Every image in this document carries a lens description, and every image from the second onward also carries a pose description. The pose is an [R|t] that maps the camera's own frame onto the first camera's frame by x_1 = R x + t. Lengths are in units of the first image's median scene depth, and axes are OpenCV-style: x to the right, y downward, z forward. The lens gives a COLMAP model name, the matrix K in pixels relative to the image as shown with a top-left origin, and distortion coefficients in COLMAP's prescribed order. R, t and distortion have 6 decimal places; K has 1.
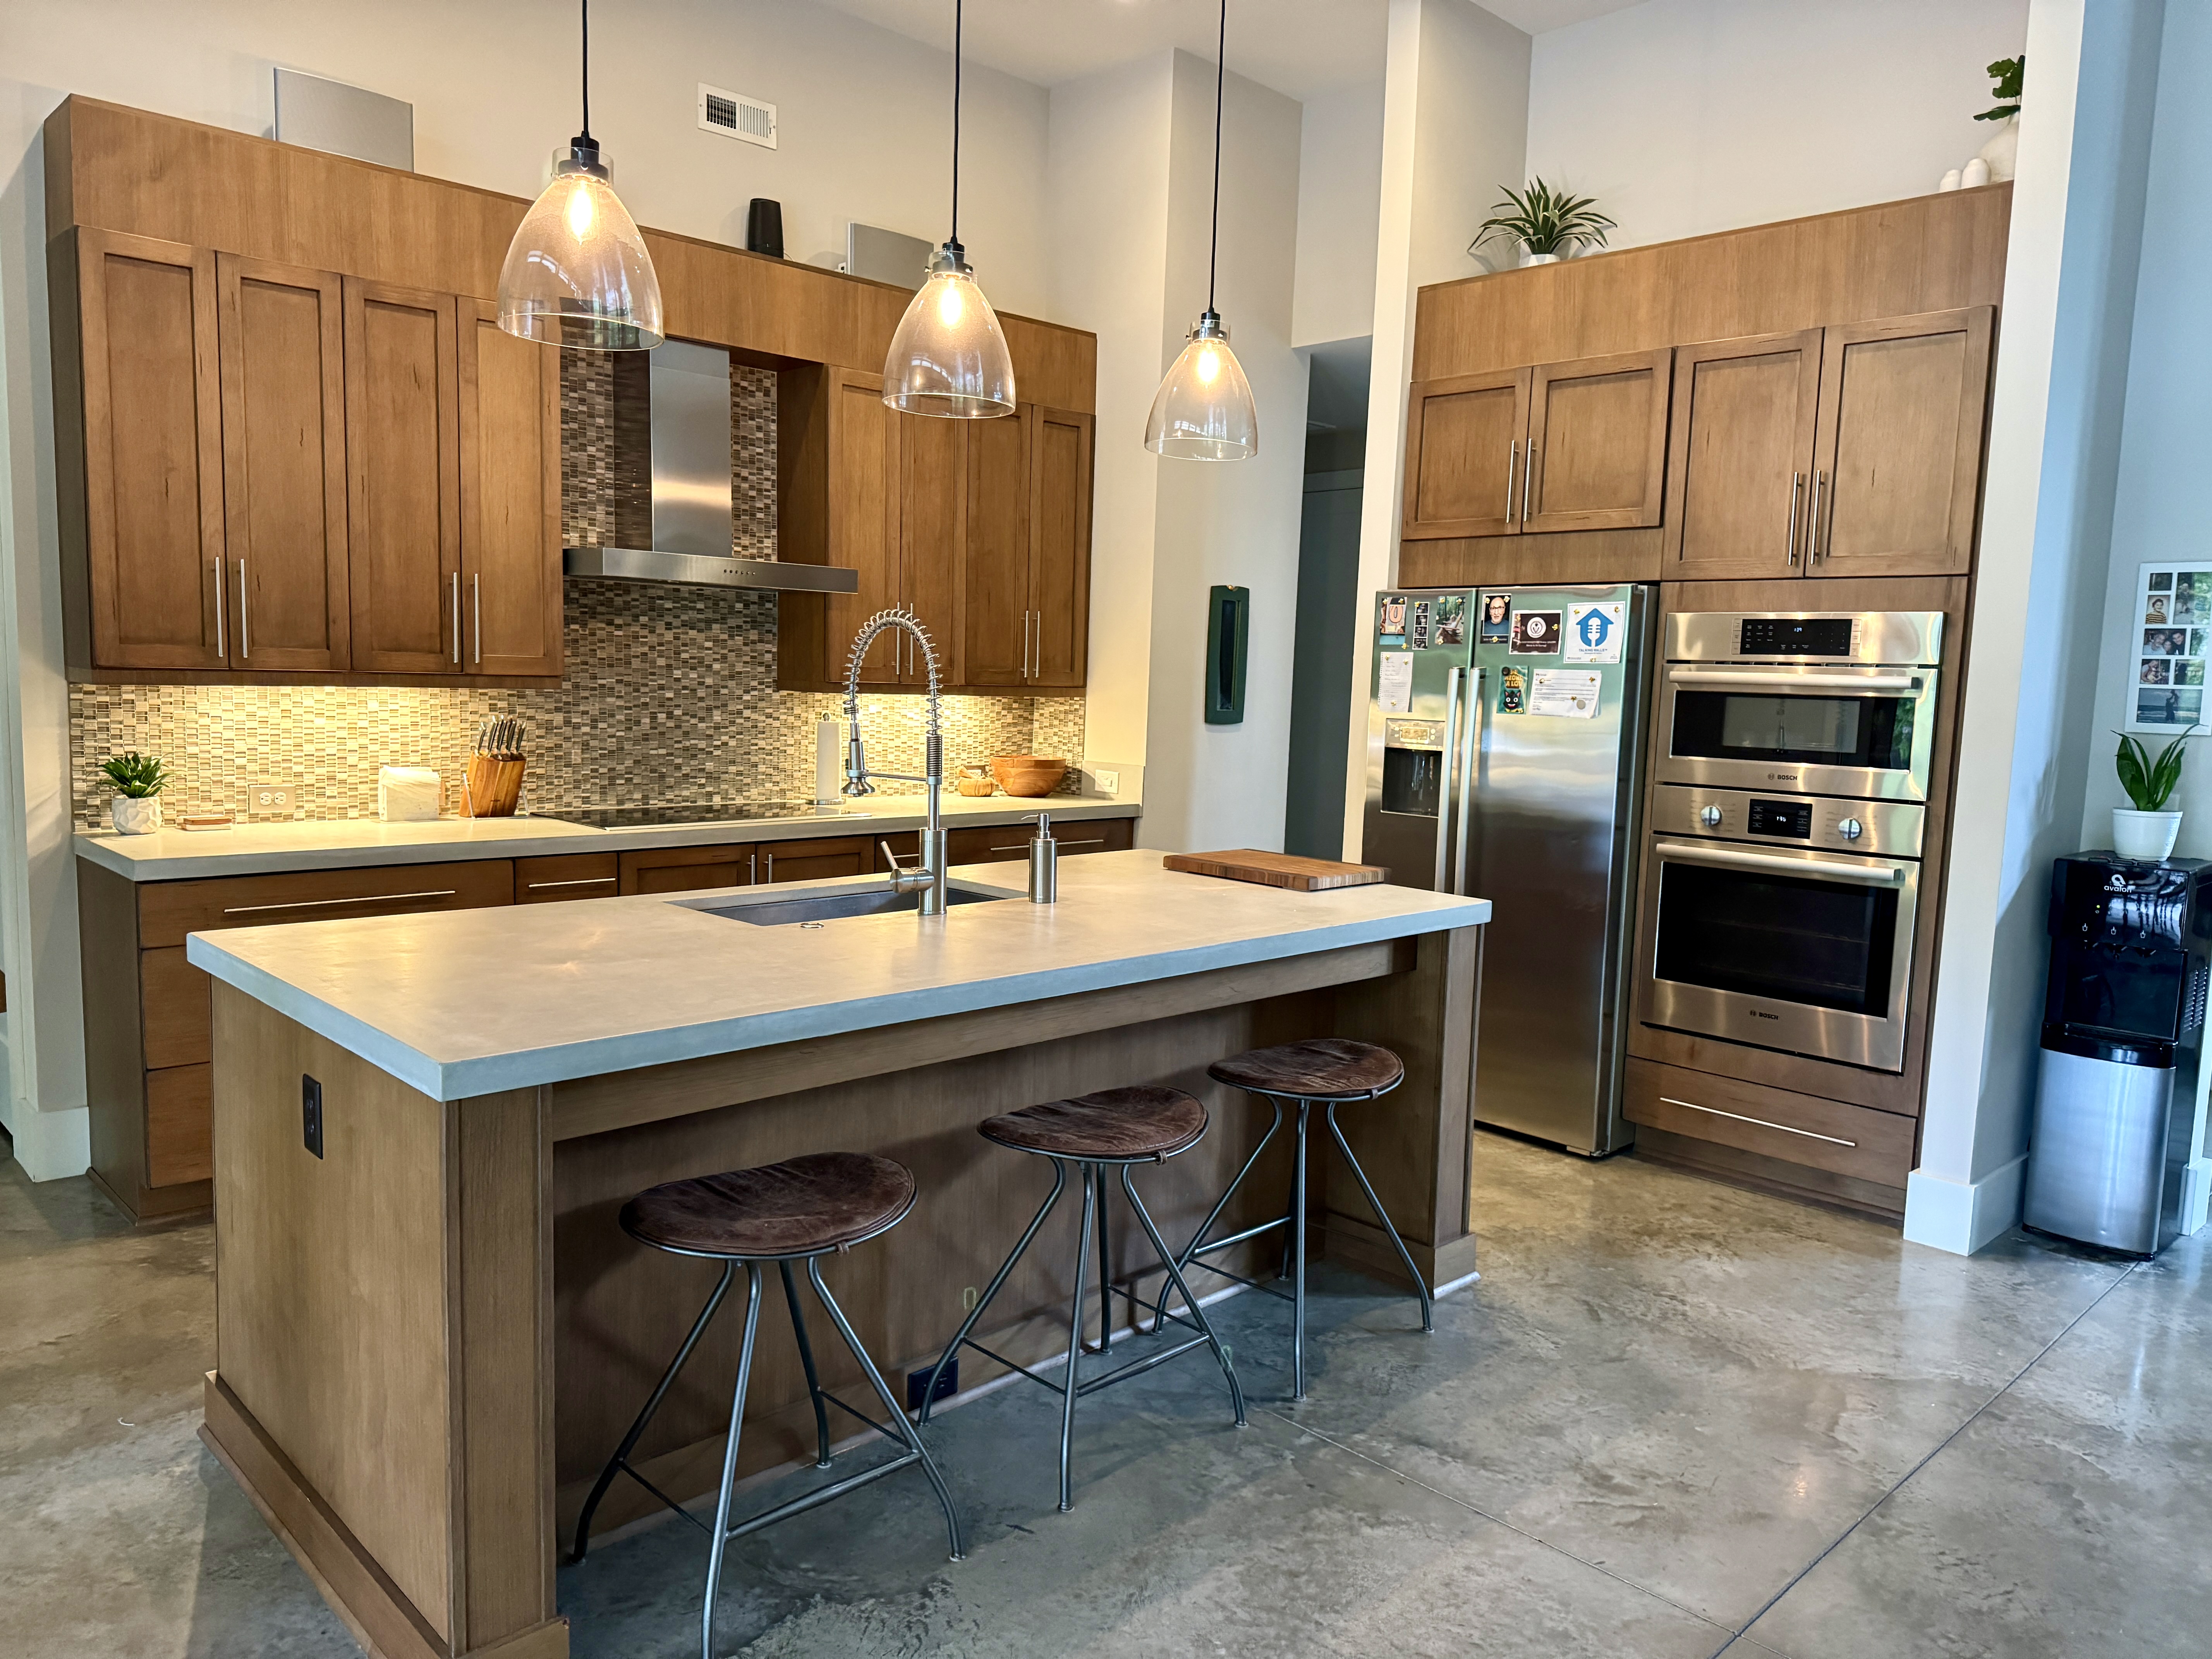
lens RADIAL K [[1524.8, 0, 1106.0], [0, 1524.8, 829.5], [0, 0, 1]] dist [0.020519, -0.000383]
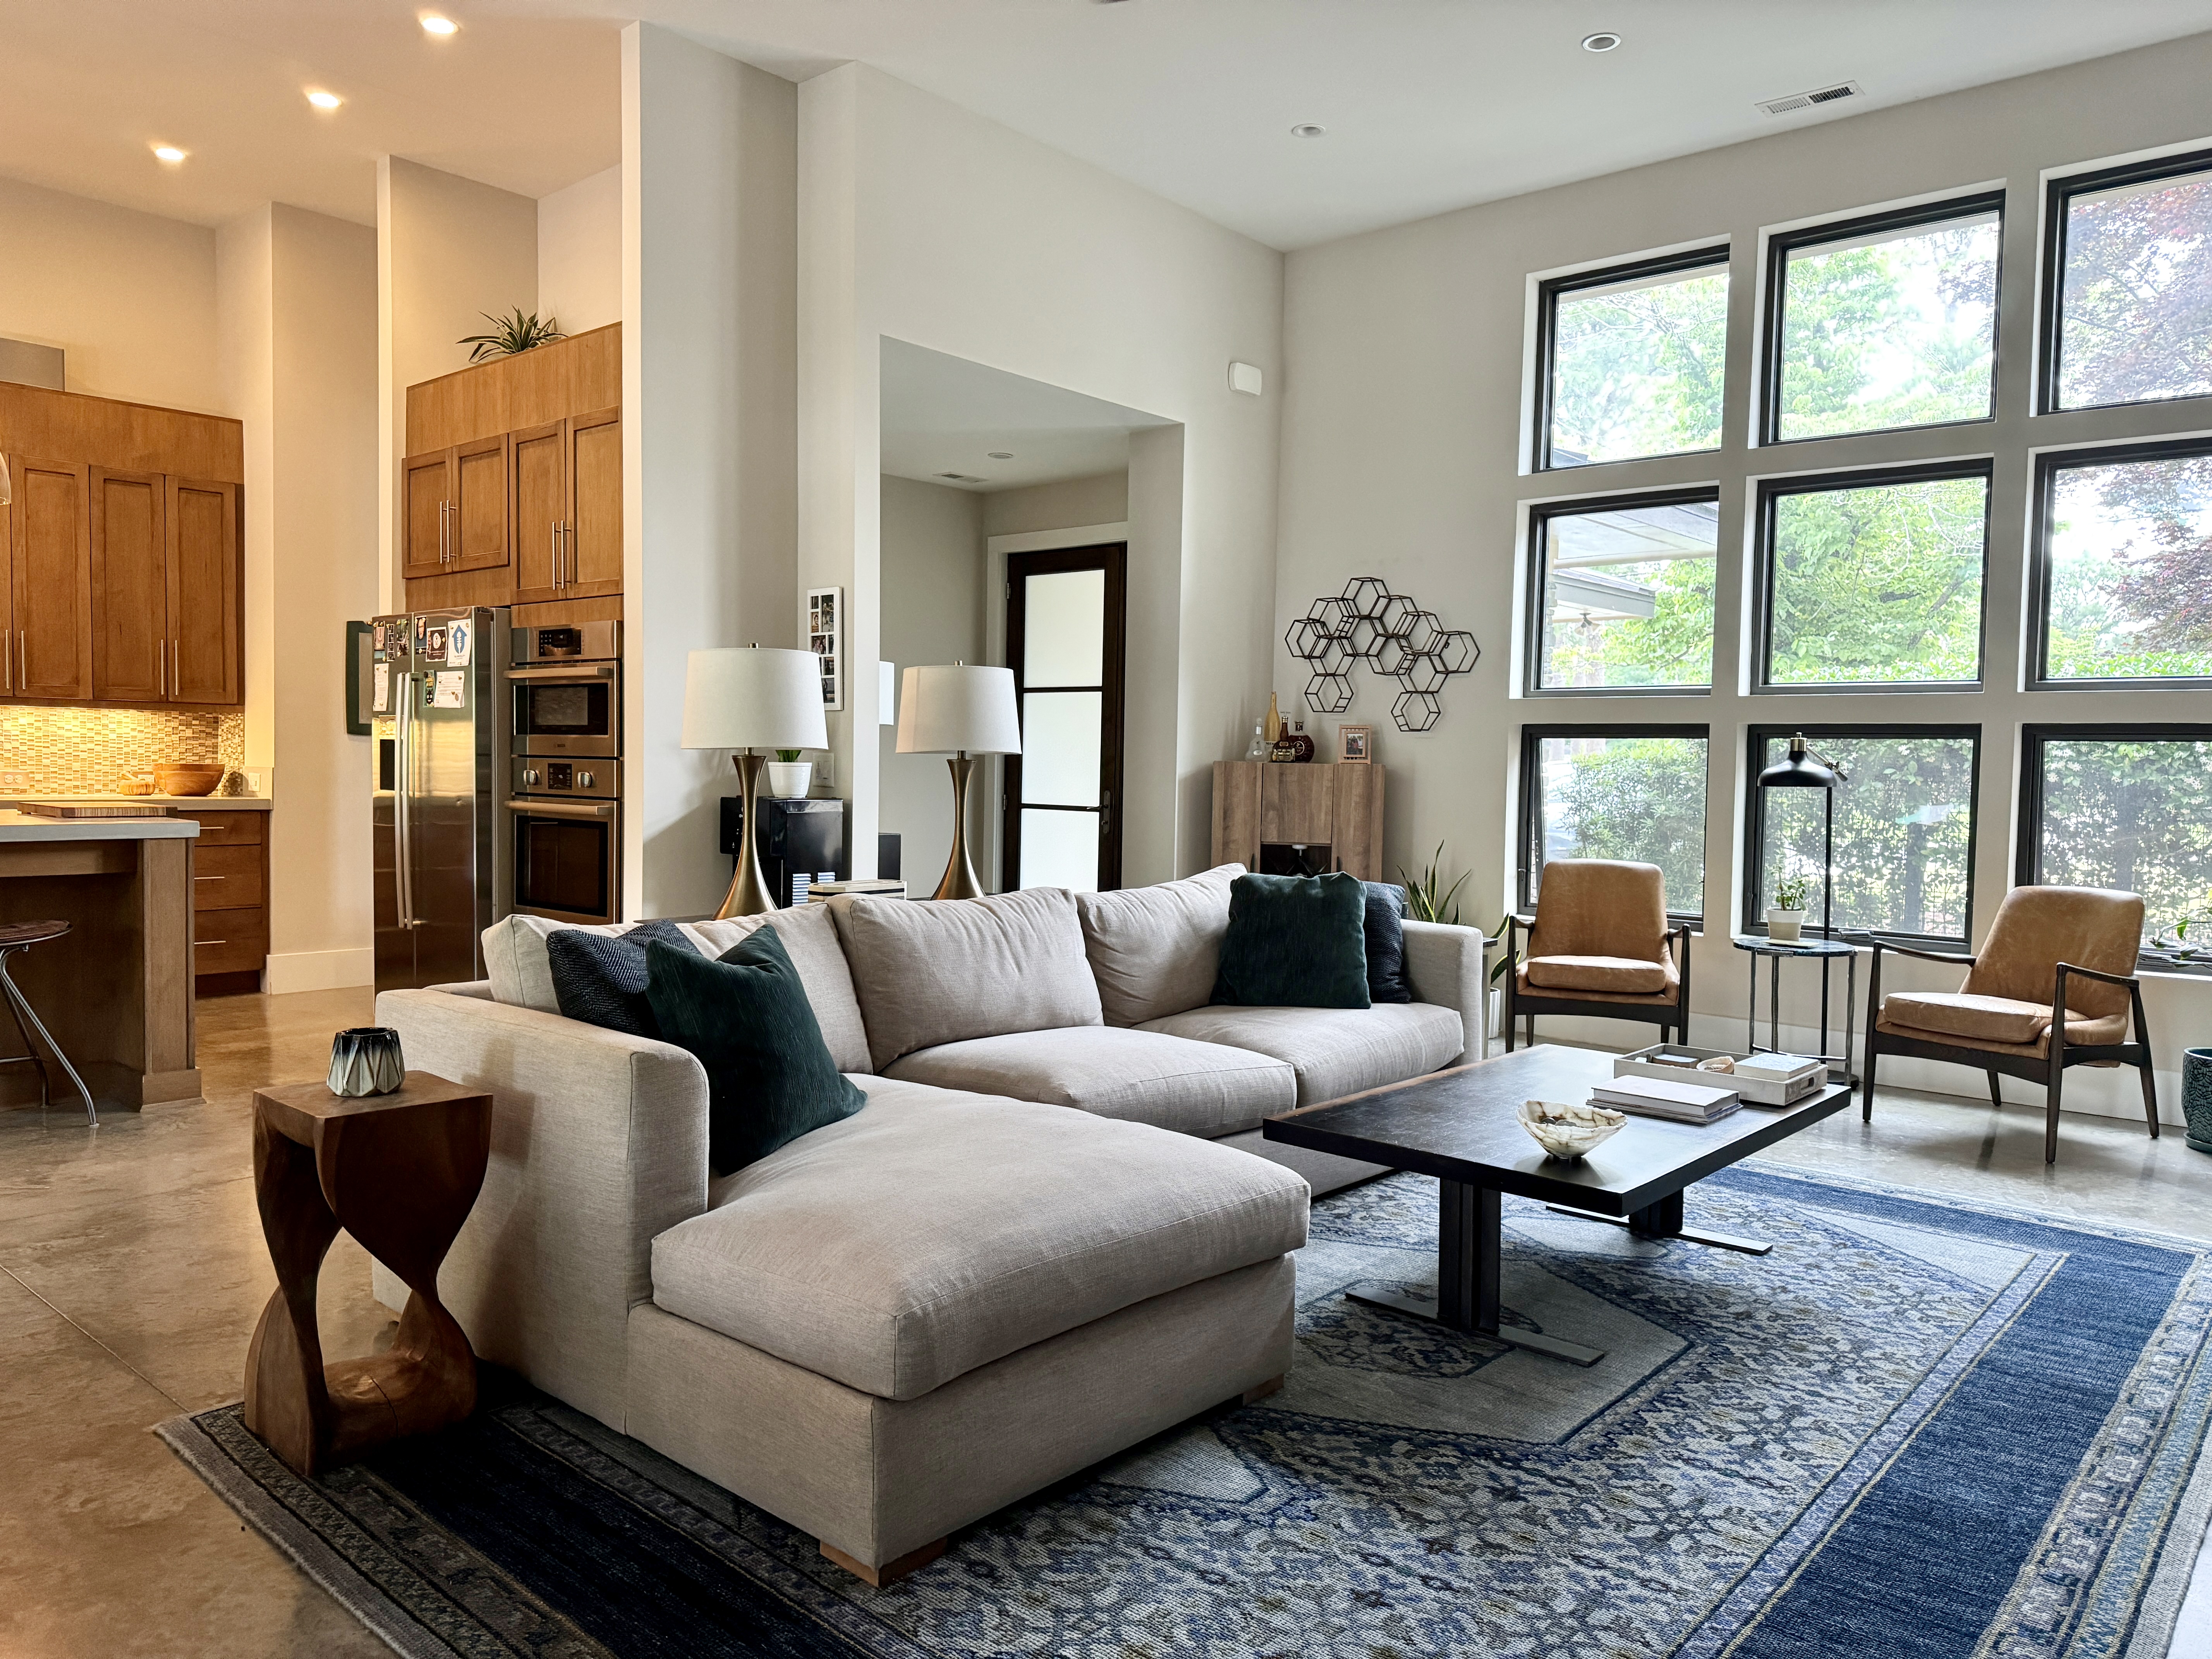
lens RADIAL K [[1524.8, 0, 1106.0], [0, 1524.8, 829.5], [0, 0, 1]] dist [0.020519, -0.000383]
pose [[0.995325, -0.014723, 0.095451, 0.725861], [0.020177, 0.998203, -0.056430, 0.115243], [-0.094449, 0.058092, 0.993833, -0.350873]]
